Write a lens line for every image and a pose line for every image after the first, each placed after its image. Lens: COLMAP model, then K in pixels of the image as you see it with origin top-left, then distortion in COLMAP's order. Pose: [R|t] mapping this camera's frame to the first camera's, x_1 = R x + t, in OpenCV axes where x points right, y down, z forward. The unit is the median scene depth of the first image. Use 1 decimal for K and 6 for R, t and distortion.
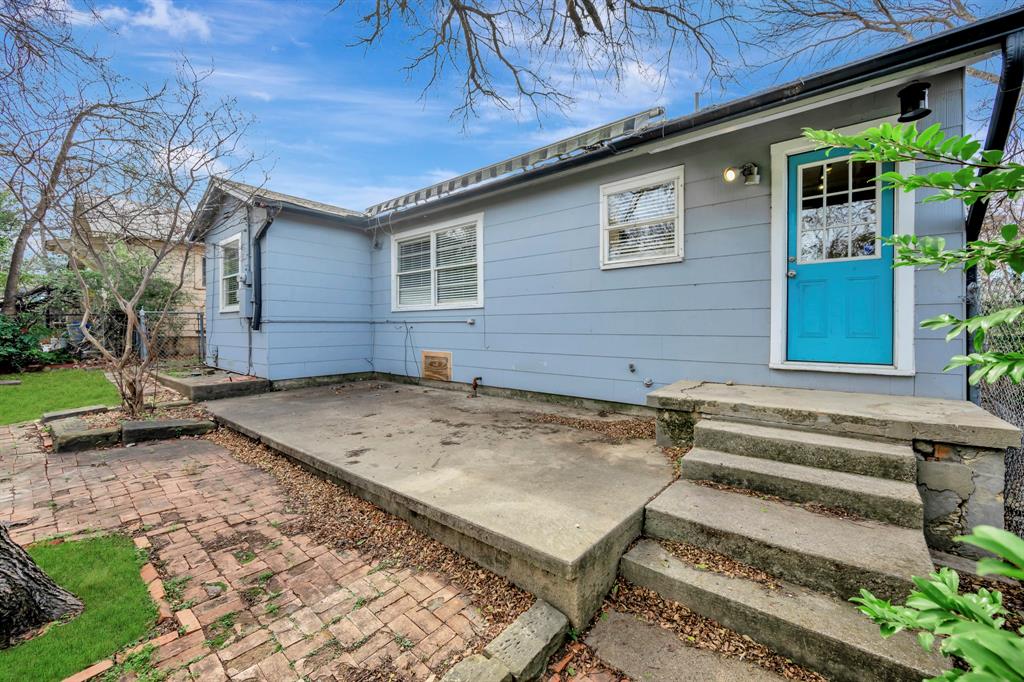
lens RADIAL K [[402.2, 0, 546.4], [0, 402.2, 329.2], [0, 0, 1]] dist [-0.001999, -0.000612]
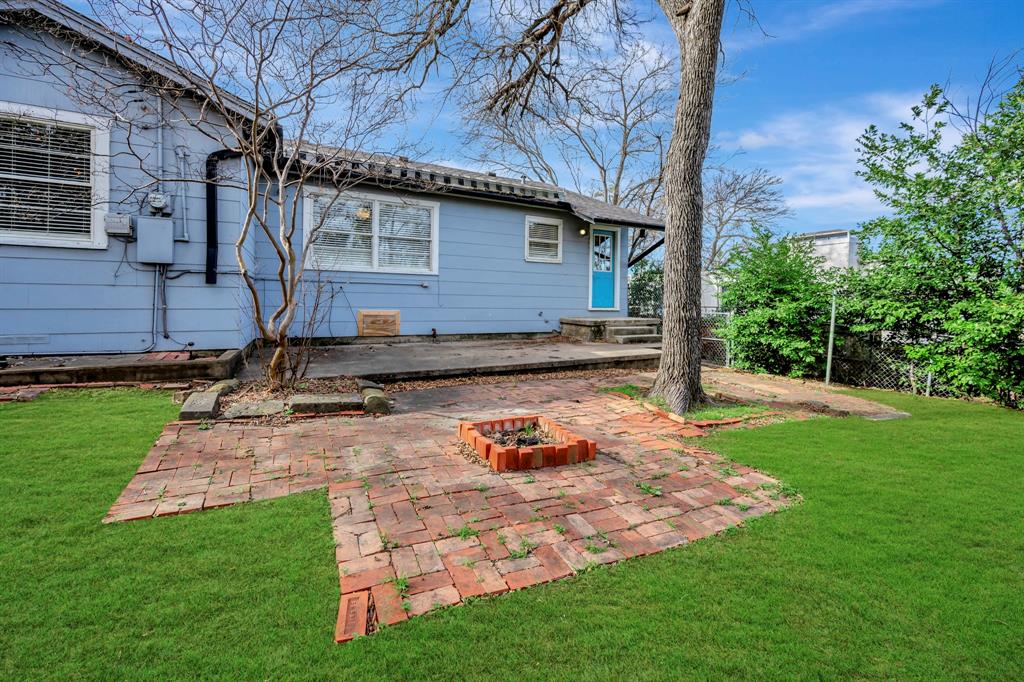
lens RADIAL K [[402.2, 0, 516.7], [0, 402.2, 304.4], [0, 0, 1]] dist [-0.001999, -0.000612]
pose [[0.411224, 0.000264, 0.911534, -1.935898], [-0.011414, 0.999923, 0.004859, 0.049967], [-0.911463, -0.012402, 0.411195, 0.355425]]
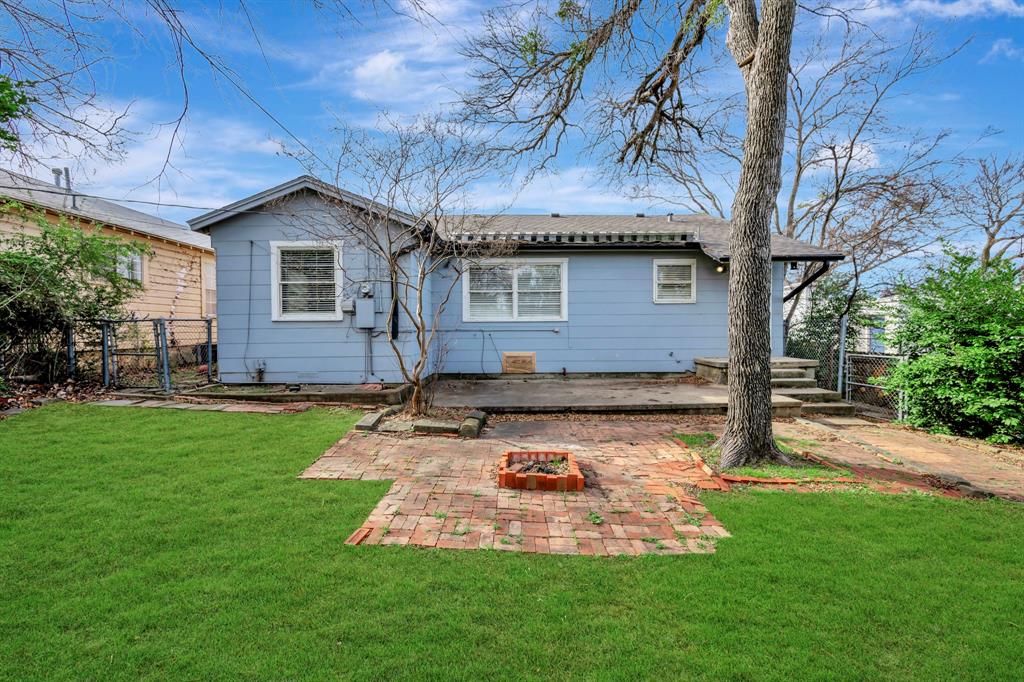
lens RADIAL K [[402.2, 0, 537.7], [0, 402.2, 338.5], [0, 0, 1]] dist [-0.001999, -0.000612]
pose [[0.768514, -0.022885, 0.639423, -1.878363], [0.006260, 0.999581, 0.028252, -0.050227], [-0.639802, -0.017709, 0.768336, -0.134461]]
